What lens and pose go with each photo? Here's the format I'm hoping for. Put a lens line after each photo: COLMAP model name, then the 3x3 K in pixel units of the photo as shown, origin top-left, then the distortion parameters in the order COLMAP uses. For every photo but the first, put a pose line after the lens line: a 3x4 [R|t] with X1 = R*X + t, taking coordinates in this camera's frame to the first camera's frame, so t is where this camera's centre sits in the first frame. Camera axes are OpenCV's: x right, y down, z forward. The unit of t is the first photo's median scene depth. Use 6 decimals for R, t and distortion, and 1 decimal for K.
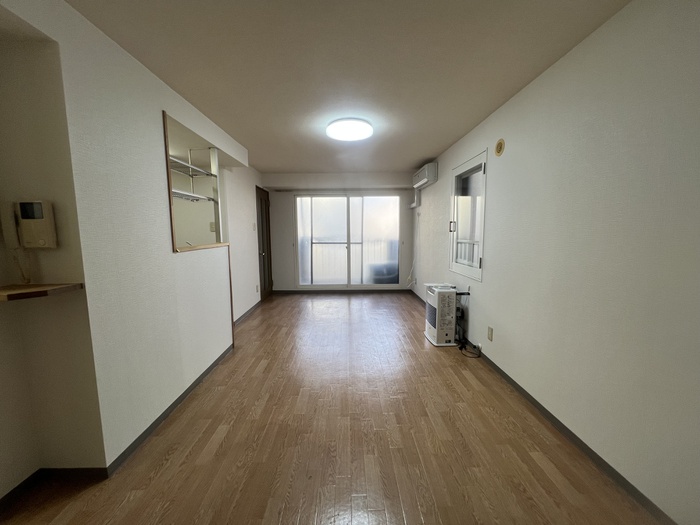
lens RADIAL K [[279.9, 0, 352.2], [0, 279.9, 263.5], [0, 0, 1]] dist [-0.001905, 0.000826]
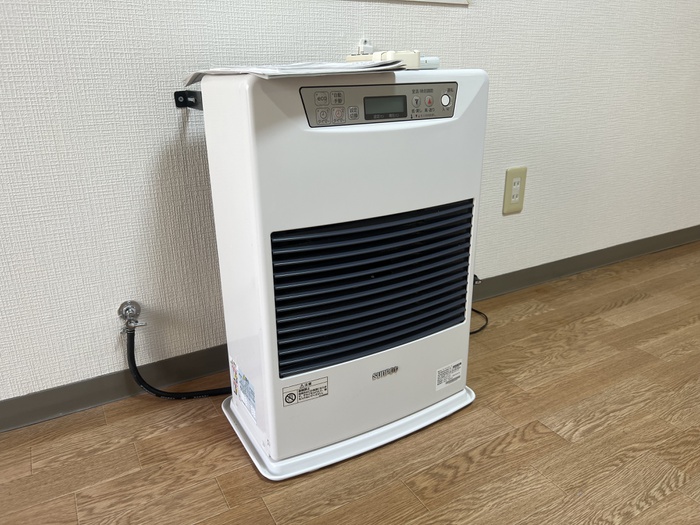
lens RADIAL K [[533.5, 0, 352.2], [0, 533.5, 262.2], [0, 0, 1]] dist [0.011060, -0.006629]
pose [[-0.480729, -0.297548, 0.824843, 0.104844], [0.104242, 0.914605, 0.390681, 0.094690], [-0.870651, 0.273795, -0.408660, 1.552277]]
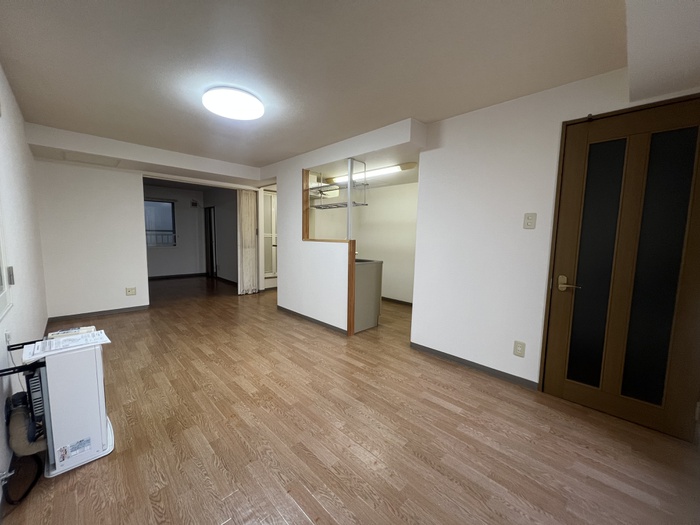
lens RADIAL K [[279.9, 0, 349.0], [0, 279.9, 260.4], [0, 0, 1]] dist [-0.001905, 0.000826]
pose [[-0.724696, 0.051967, -0.687106, 0.411073], [-0.097122, 0.979495, 0.176515, -0.242357], [0.682189, 0.194653, -0.704789, 2.247880]]
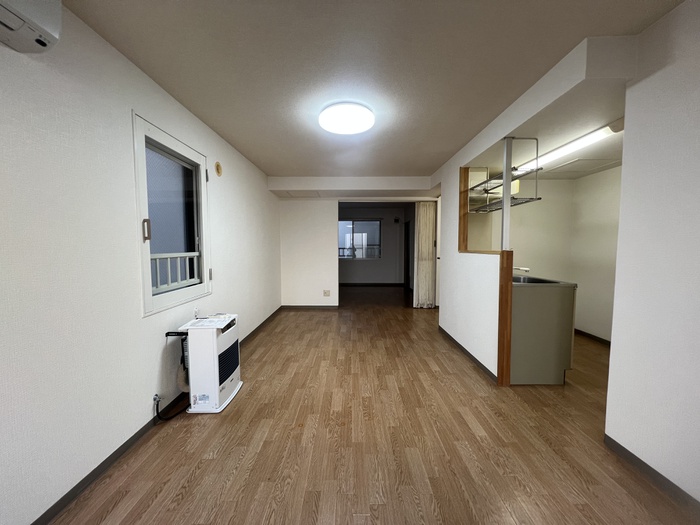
lens RADIAL K [[279.9, 0, 349.0], [0, 279.9, 261.4], [0, 0, 1]] dist [-0.001905, 0.000826]
pose [[-0.999632, 0.003787, 0.026857, -0.035647], [0.008324, 0.985251, 0.170912, -0.234049], [-0.025814, 0.171073, -0.984920, 2.252485]]
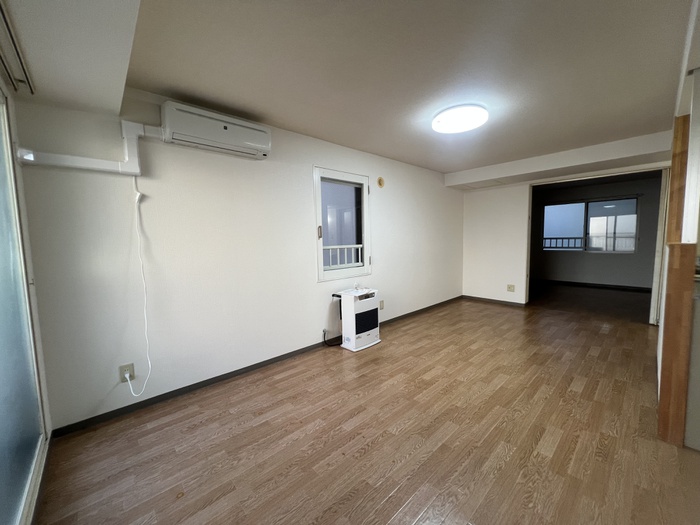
lens RADIAL K [[279.9, 0, 349.2], [0, 279.9, 260.4], [0, 0, 1]] dist [-0.001905, 0.000826]
pose [[-0.660585, -0.041162, 0.749622, -0.549994], [0.110312, 0.982337, 0.151150, -0.247163], [-0.742603, 0.182539, -0.644376, 2.271484]]
